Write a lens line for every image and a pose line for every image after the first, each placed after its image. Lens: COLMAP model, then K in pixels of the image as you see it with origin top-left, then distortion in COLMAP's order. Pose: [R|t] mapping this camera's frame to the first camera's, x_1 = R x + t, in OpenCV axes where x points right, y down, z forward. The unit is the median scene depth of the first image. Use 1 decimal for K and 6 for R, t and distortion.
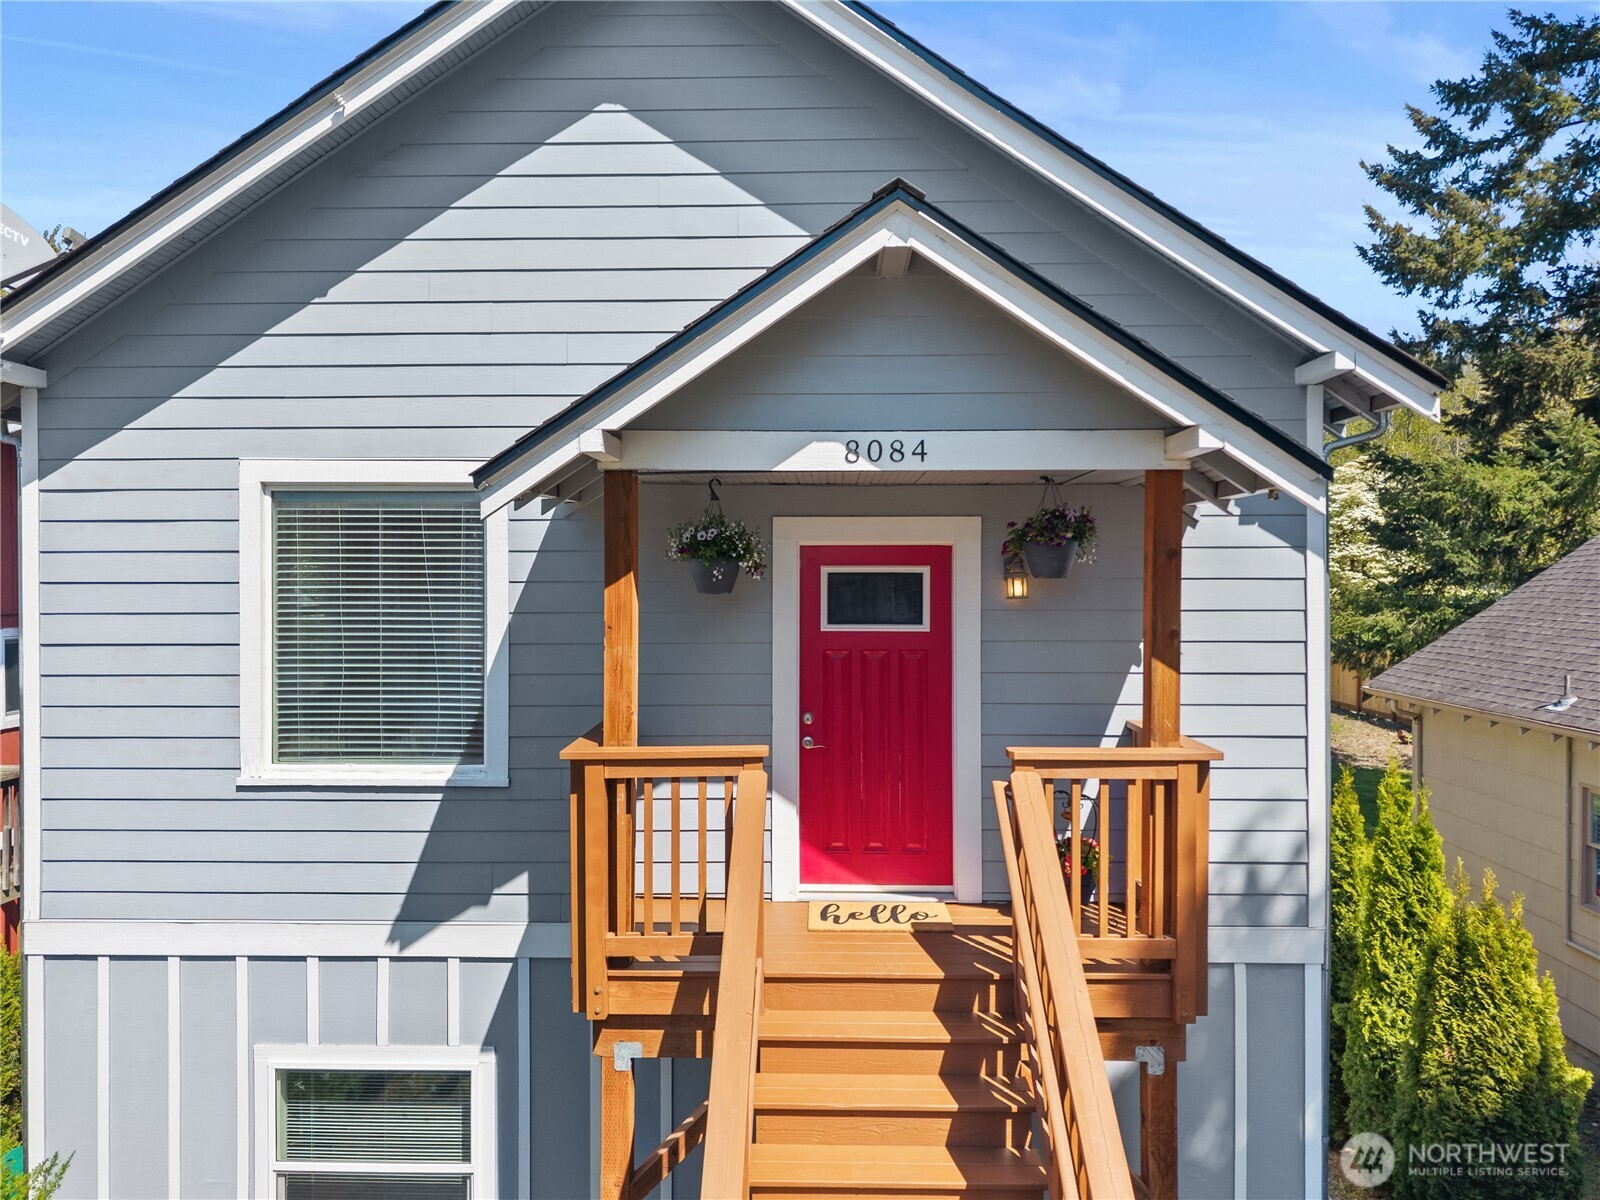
lens RADIAL K [[1118.3, 0, 822.7], [0, 1118.3, 597.0], [0, 0, 1]] dist [0.006569, -0.000600]
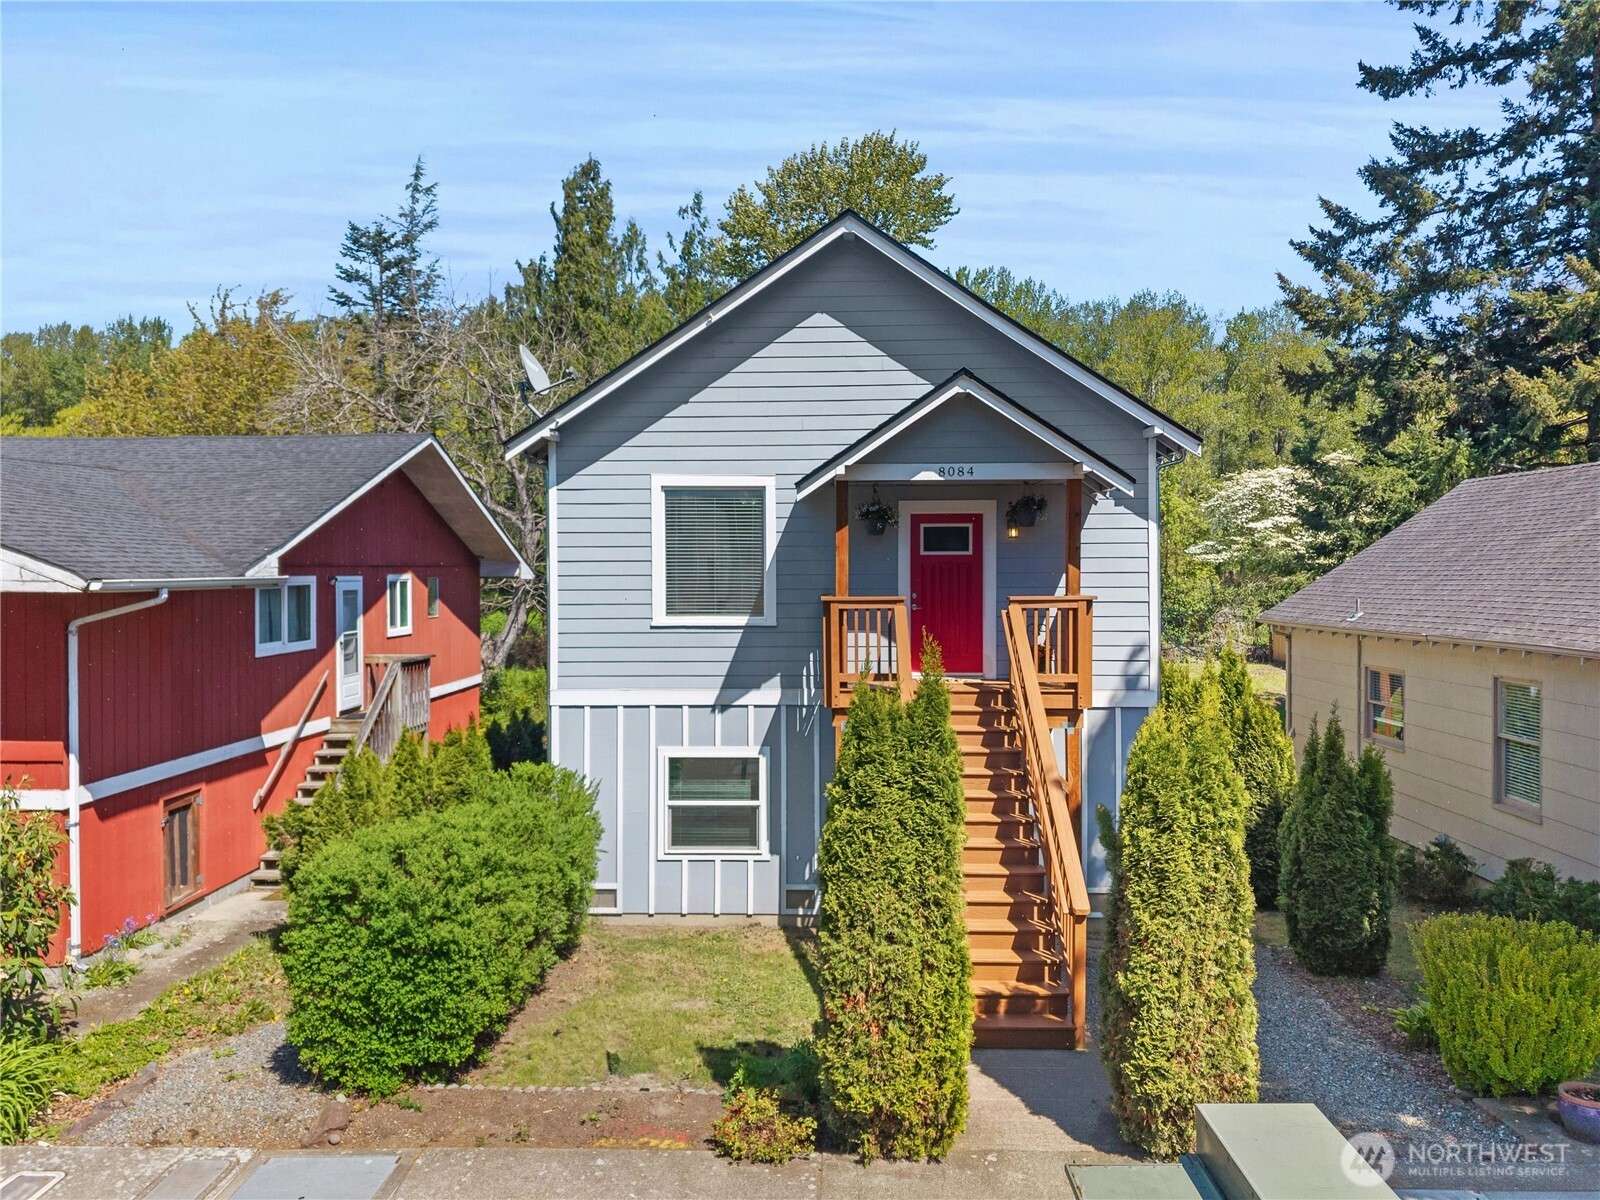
lens RADIAL K [[1083.5, 0, 800.0], [0, 1083.5, 600.0], [0, 0, 1]] dist [0.009473, -0.007483]
pose [[0.999162, -0.000953, -0.040928, -0.147898], [0.001390, 0.999942, 0.010642, 0.095765], [0.040916, -0.010690, 0.999105, -1.078462]]
